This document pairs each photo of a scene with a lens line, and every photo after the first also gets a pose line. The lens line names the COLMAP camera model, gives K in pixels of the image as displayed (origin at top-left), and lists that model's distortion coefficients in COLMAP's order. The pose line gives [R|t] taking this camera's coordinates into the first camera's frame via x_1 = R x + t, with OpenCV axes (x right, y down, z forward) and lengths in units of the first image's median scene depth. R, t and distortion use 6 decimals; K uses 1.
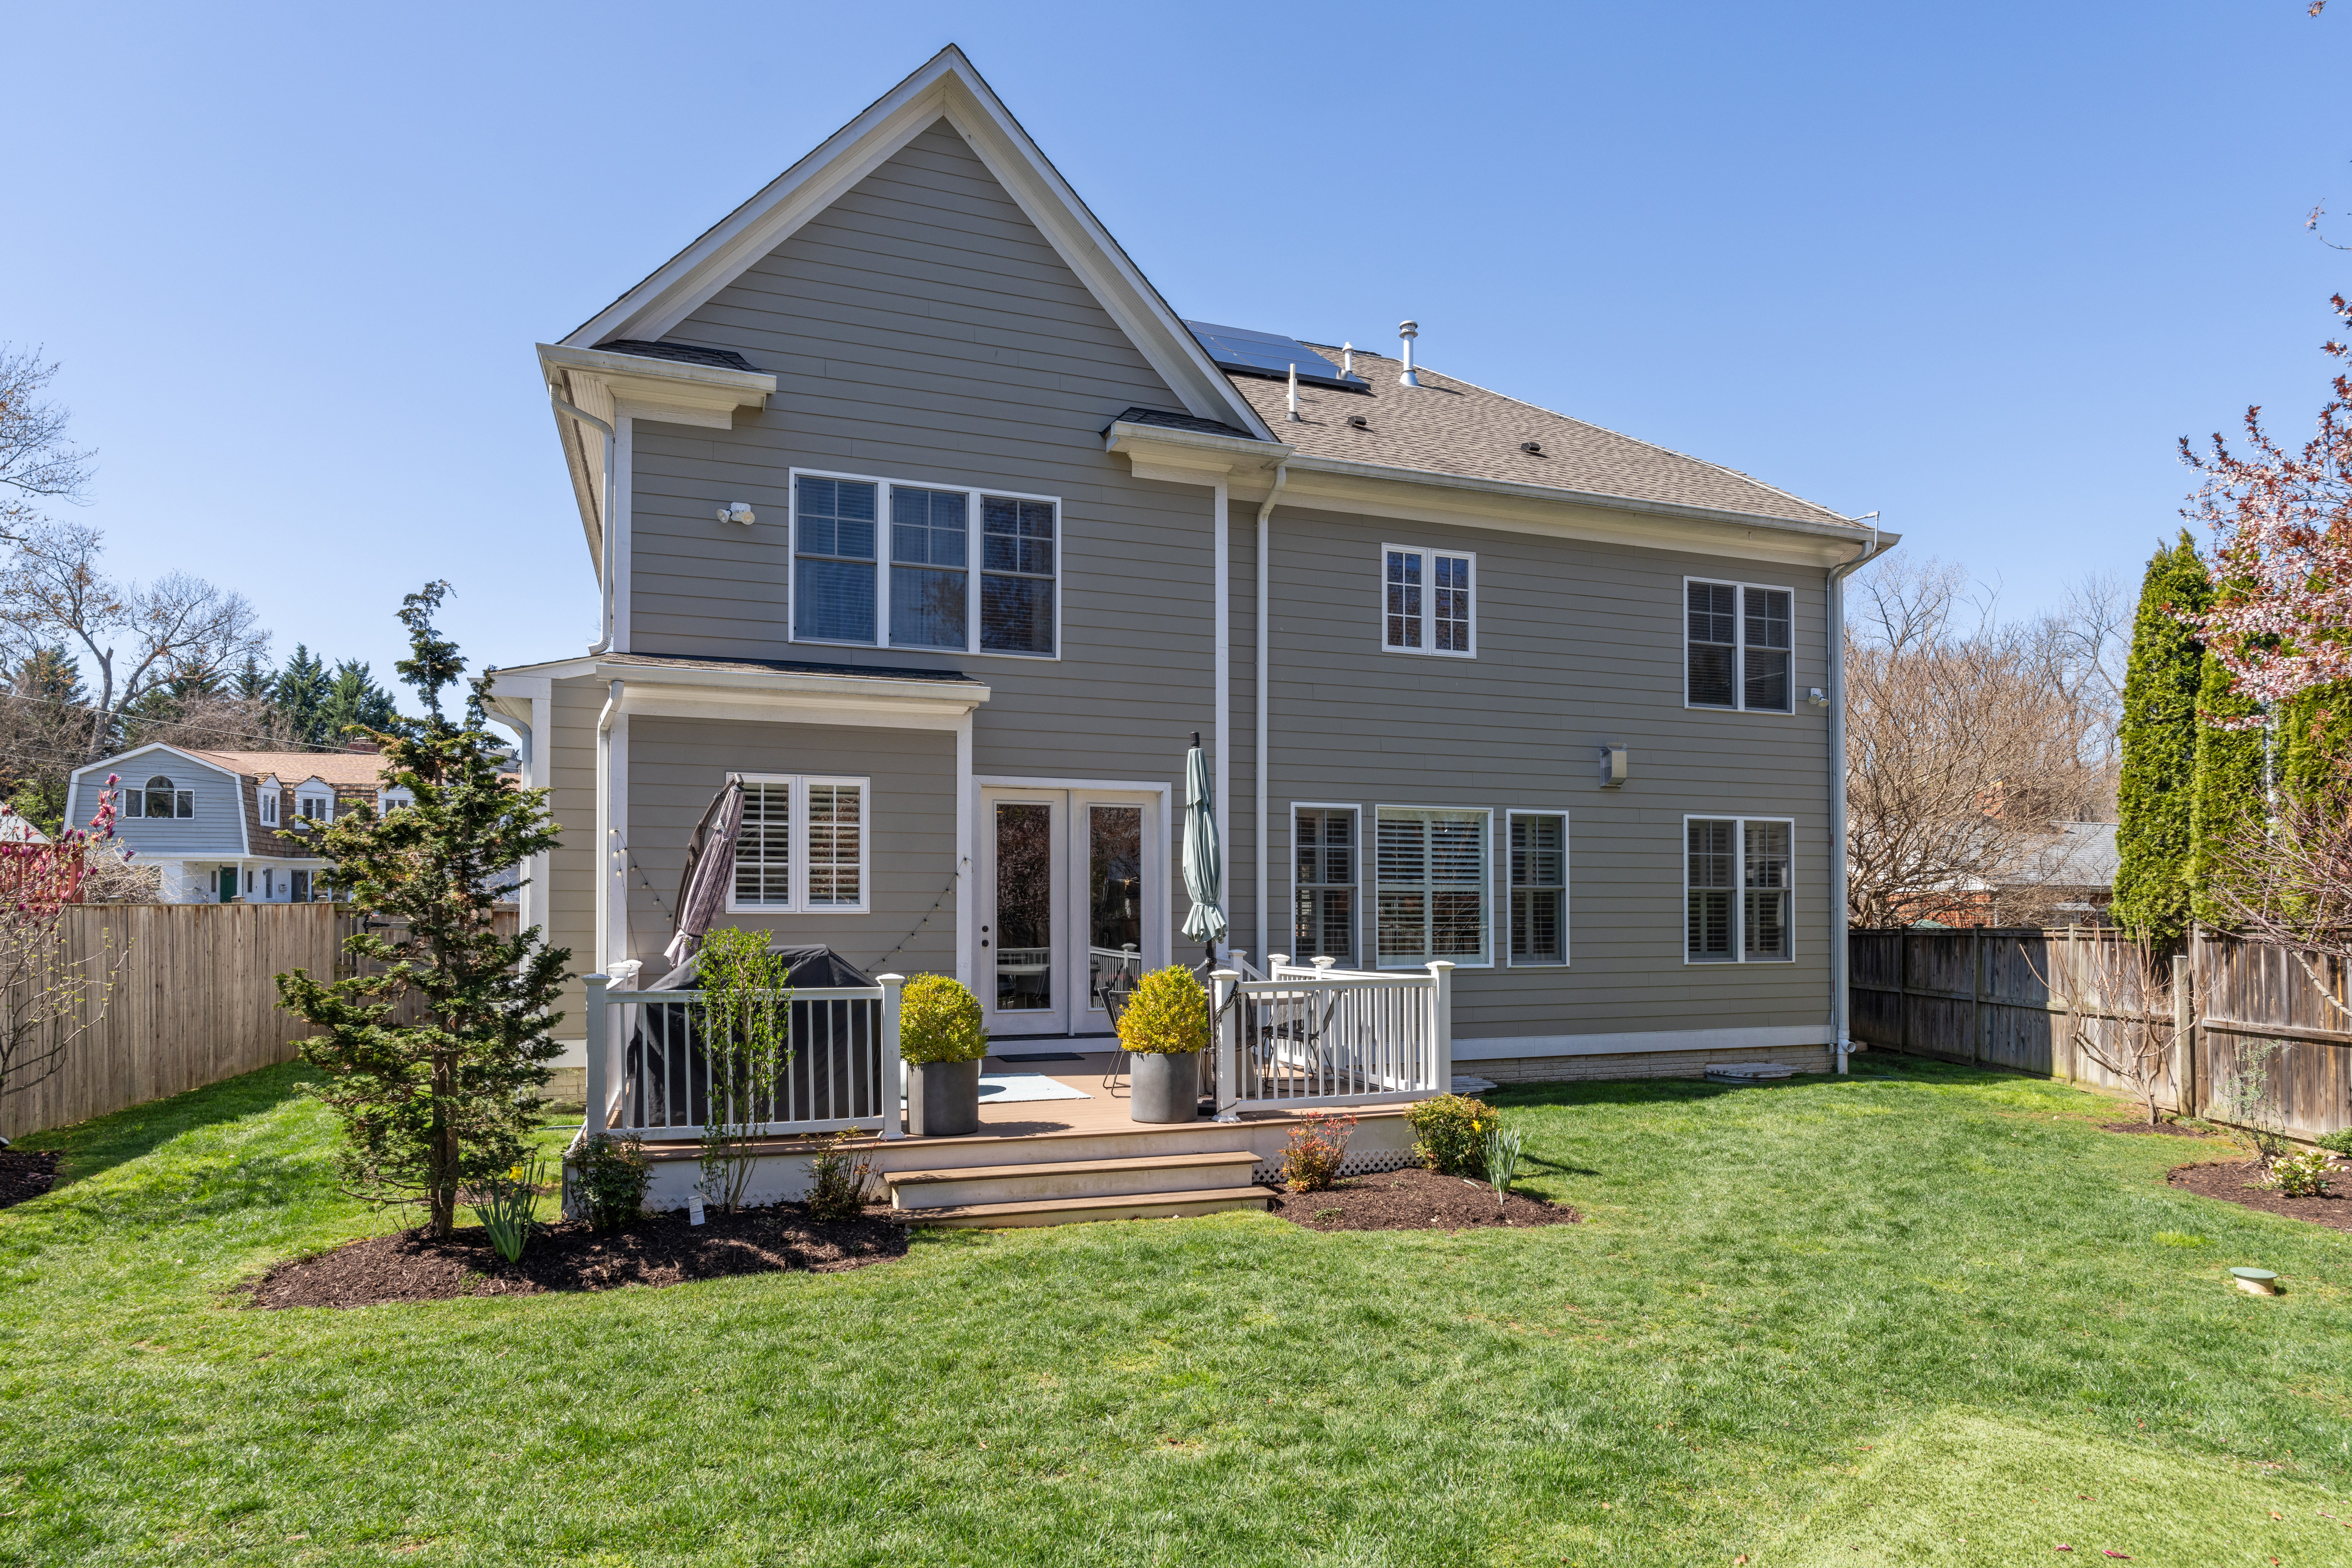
lens RADIAL K [[1333.9, 0, 1174.0], [0, 1333.9, 788.4], [0, 0, 1]] dist [-0.000591, -0.000804]
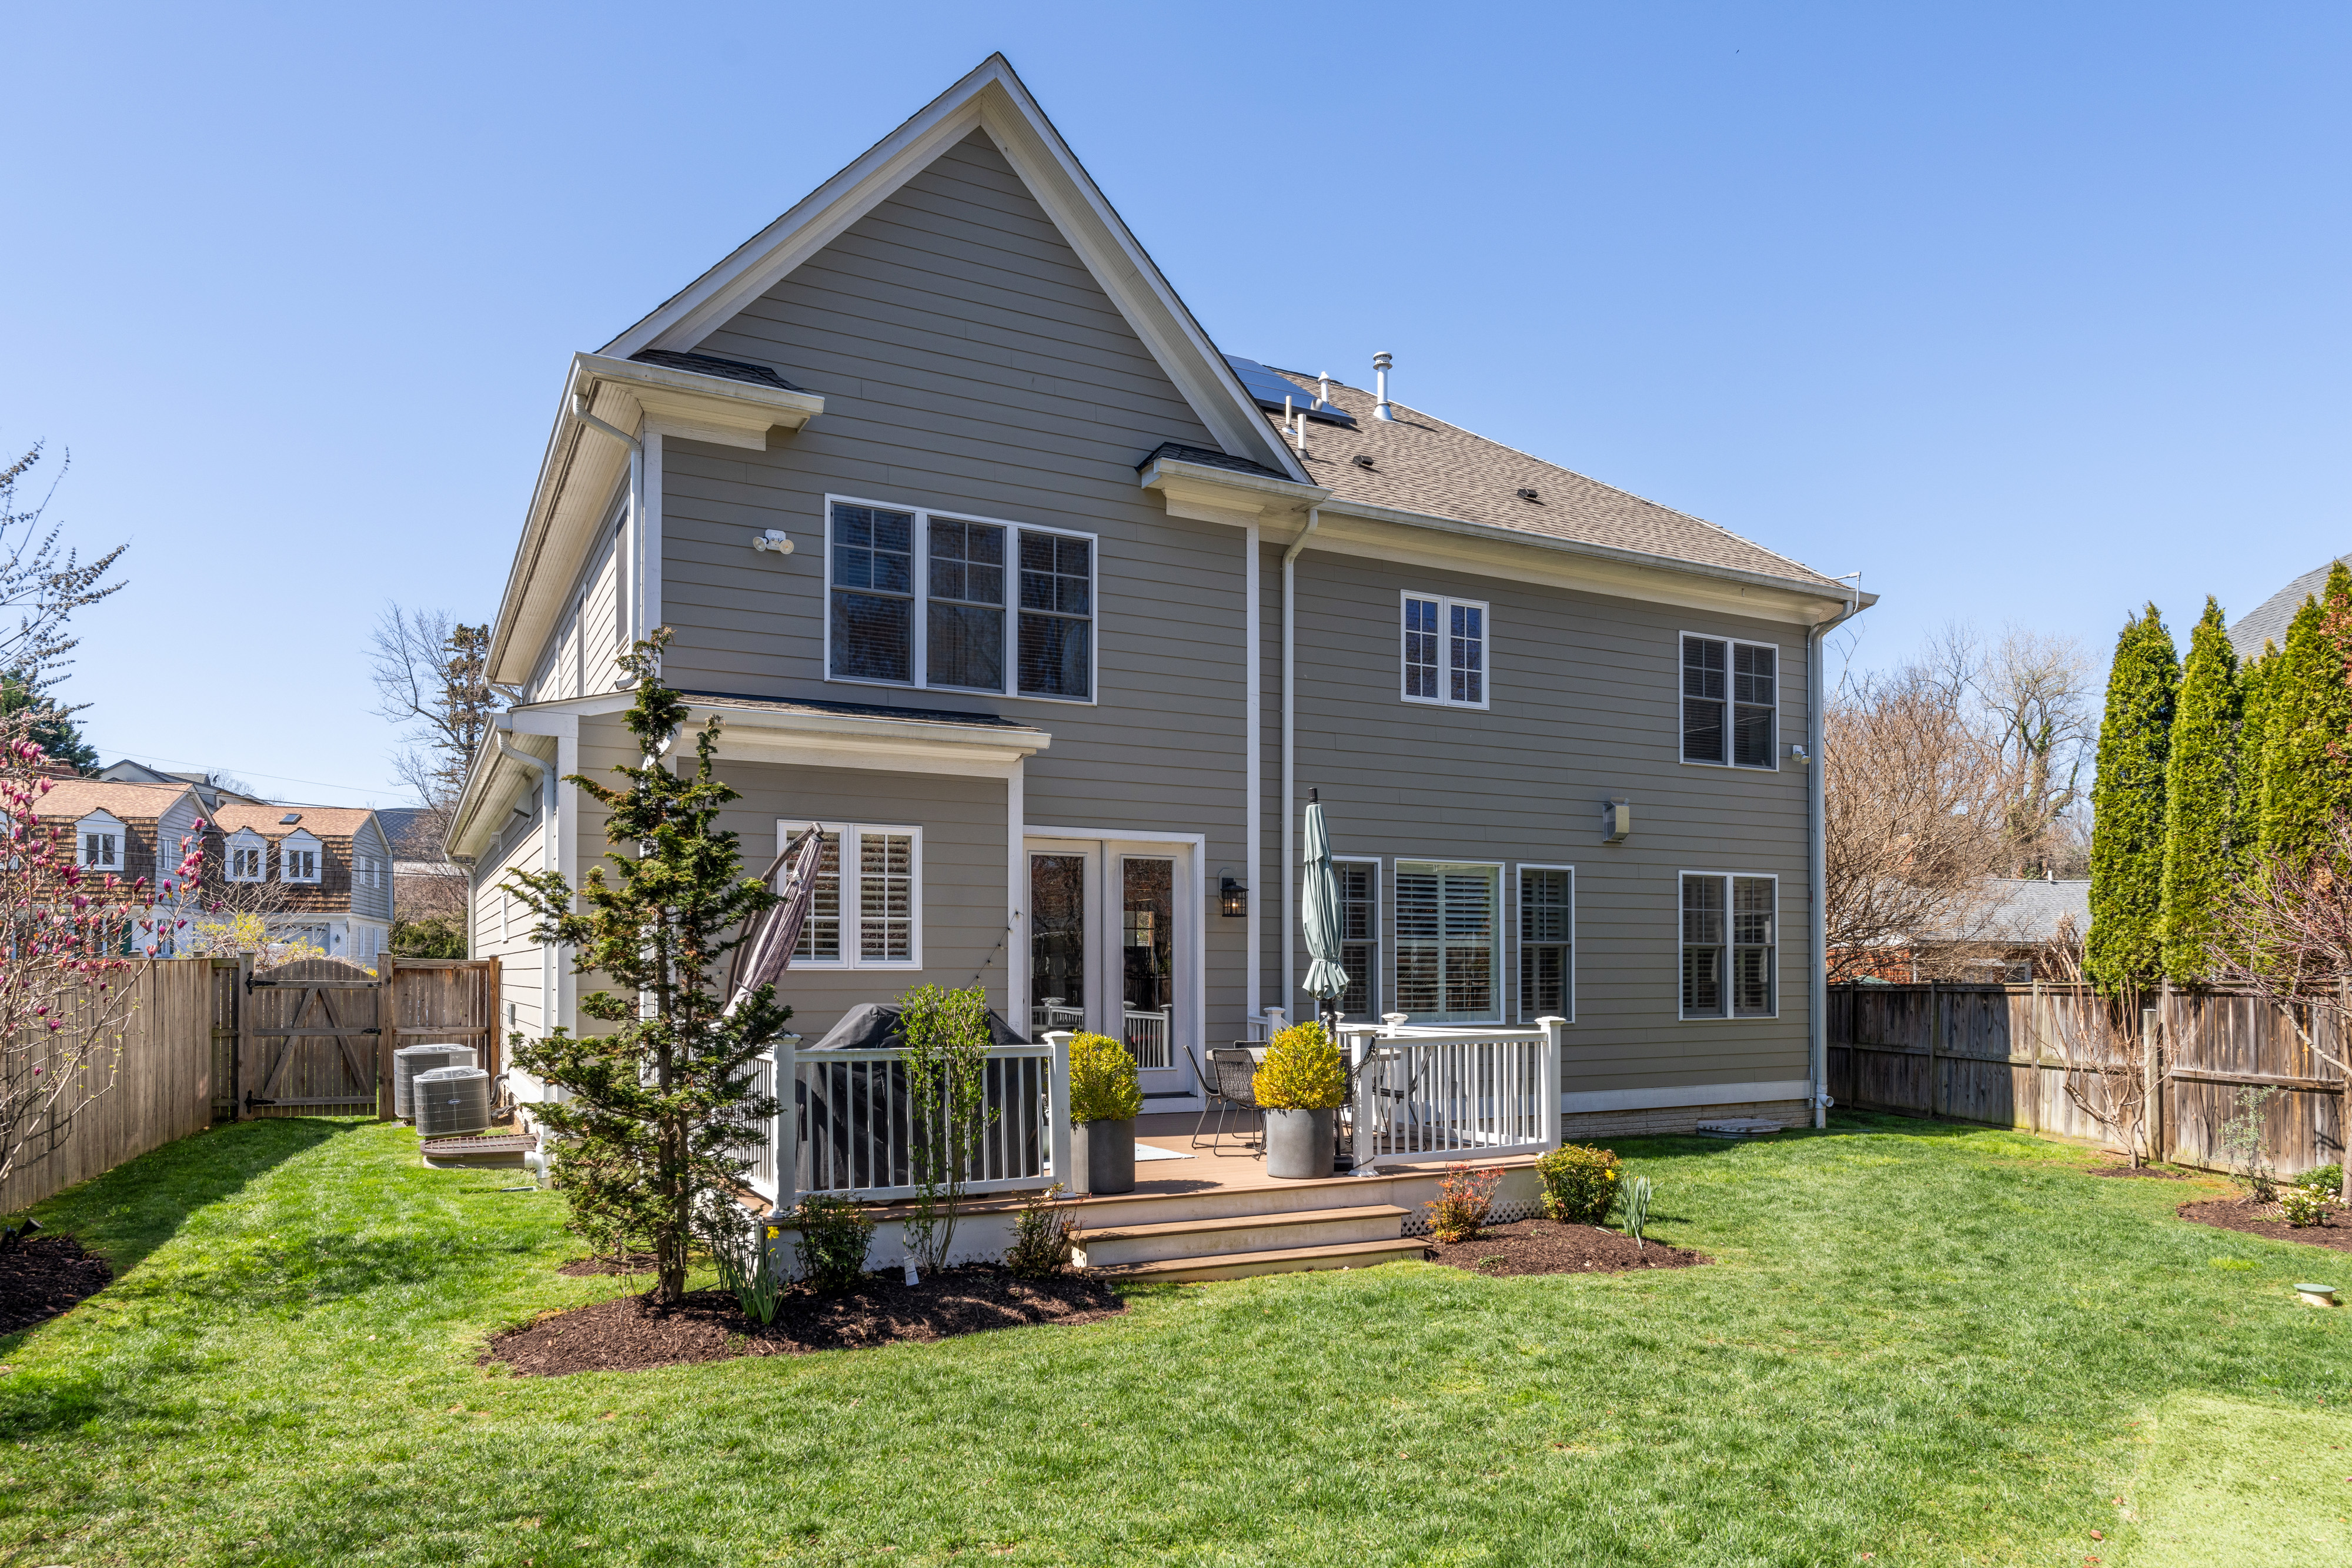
lens RADIAL K [[1484.6, 0, 1177.7], [0, 1484.6, 834.3], [0, 0, 1]] dist [-0.002401, 0.001549]
pose [[0.991289, 0.011154, 0.131234, -0.170968], [-0.011461, 0.999933, 0.001581, -0.005978], [-0.131208, -0.003071, 0.991350, -0.063721]]
